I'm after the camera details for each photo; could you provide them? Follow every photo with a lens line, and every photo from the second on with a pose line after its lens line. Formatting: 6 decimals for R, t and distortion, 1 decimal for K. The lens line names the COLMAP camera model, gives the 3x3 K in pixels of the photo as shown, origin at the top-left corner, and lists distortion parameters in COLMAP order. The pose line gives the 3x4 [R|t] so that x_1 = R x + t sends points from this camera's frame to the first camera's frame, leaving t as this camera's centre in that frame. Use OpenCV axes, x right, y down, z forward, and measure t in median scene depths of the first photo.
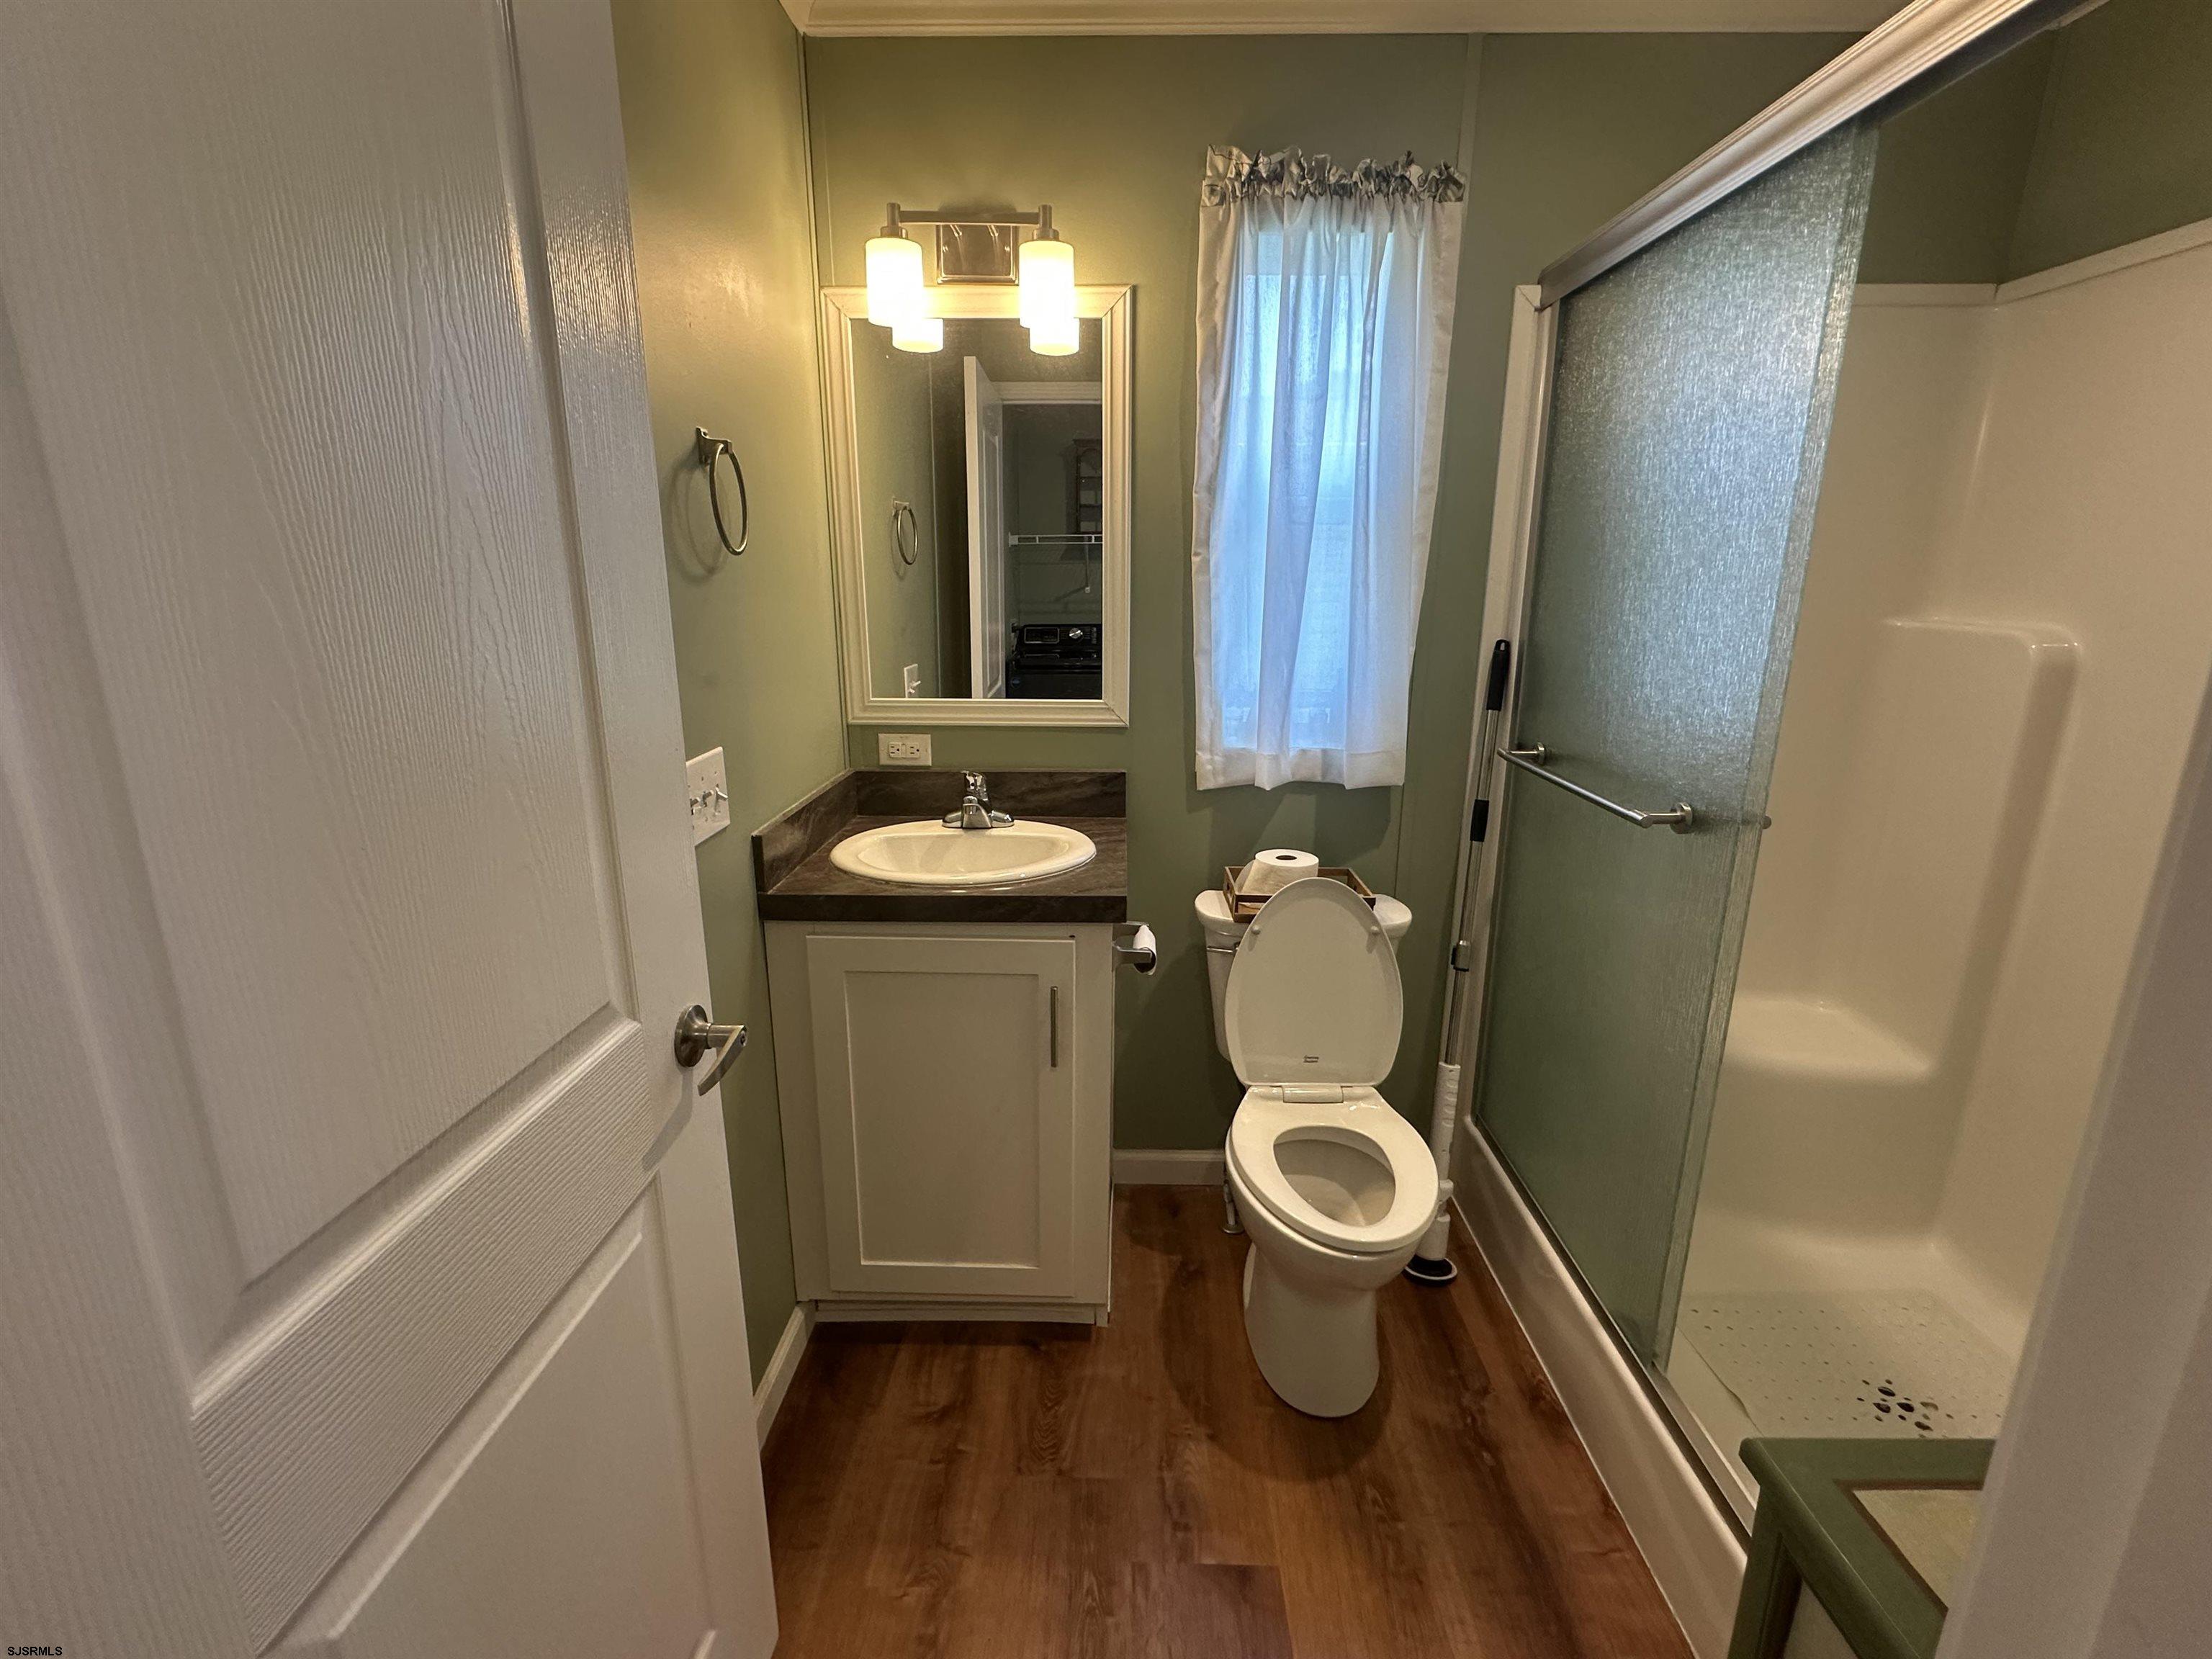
lens RADIAL K [[982.9, 0, 1106.0], [0, 982.9, 829.5], [0, 0, 1]] dist [-0.000591, 0.000265]
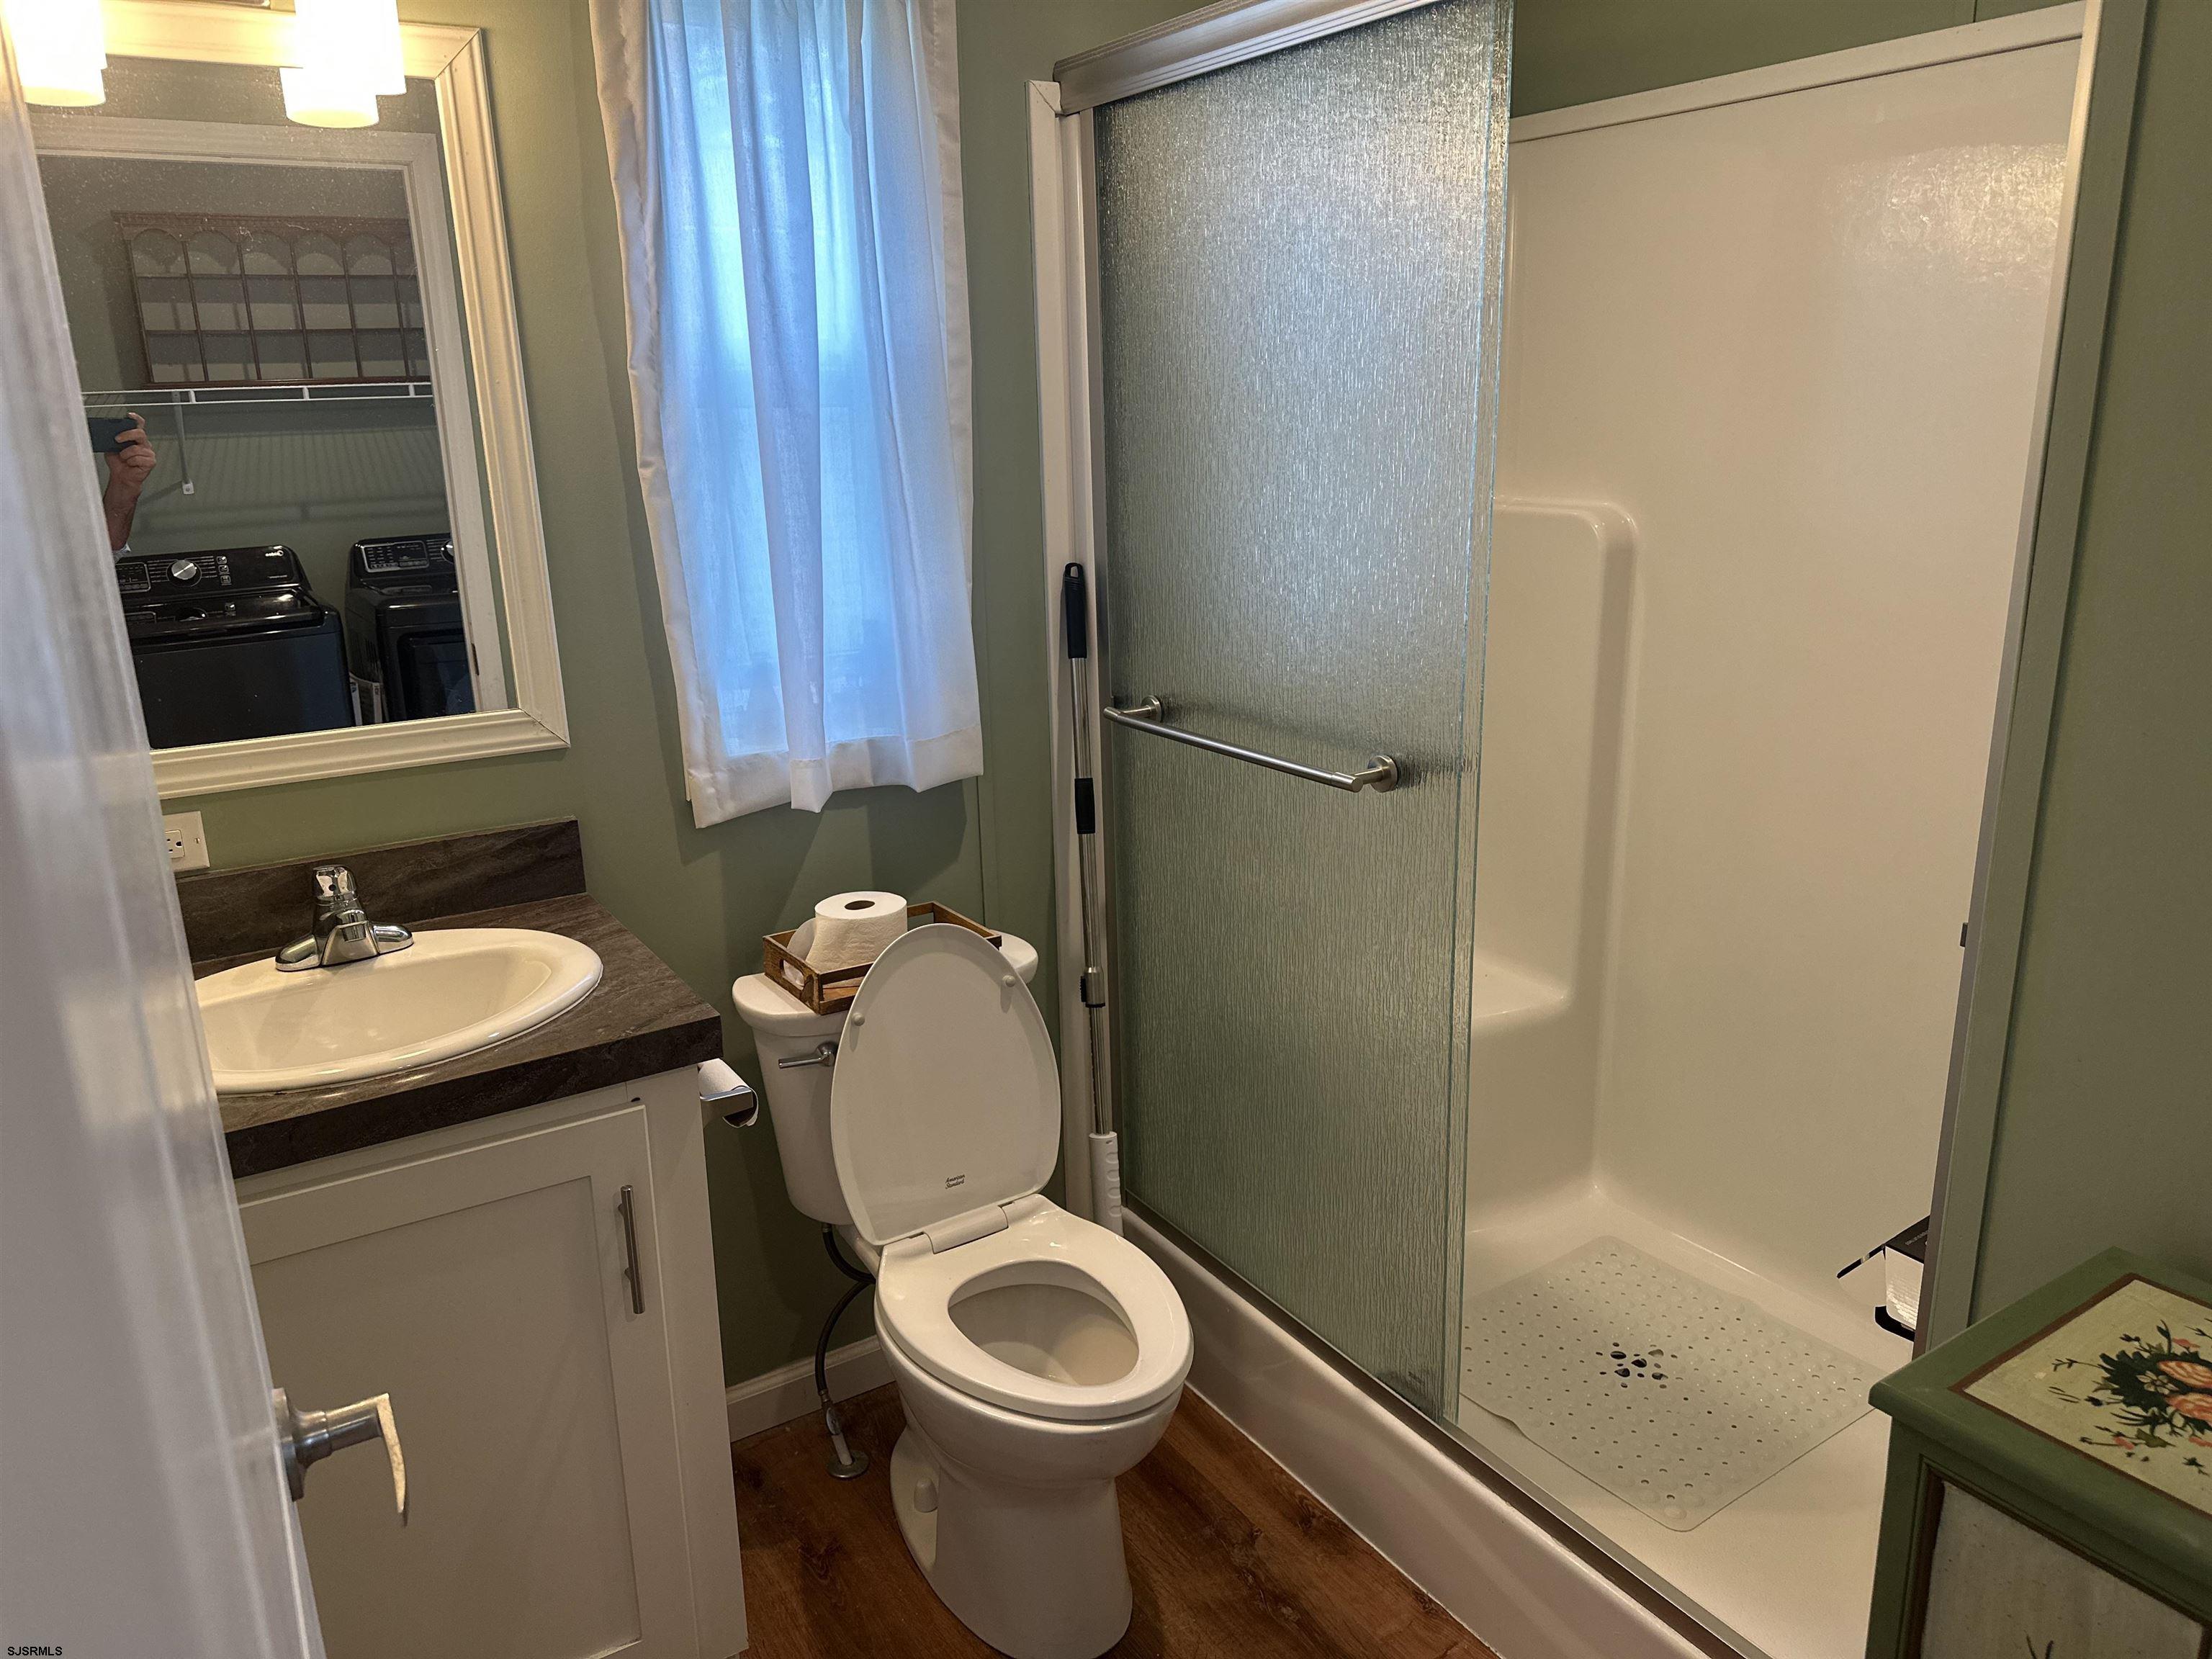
lens RADIAL K [[1542.5, 0, 1099.2], [0, 1542.5, 839.4], [0, 0, 1]] dist [0.083378, -0.093321]
pose [[0.839955, -0.173886, 0.514042, -0.229310], [0.167822, 0.984071, 0.058658, -0.053063], [-0.516053, 0.036998, 0.855757, -0.006186]]
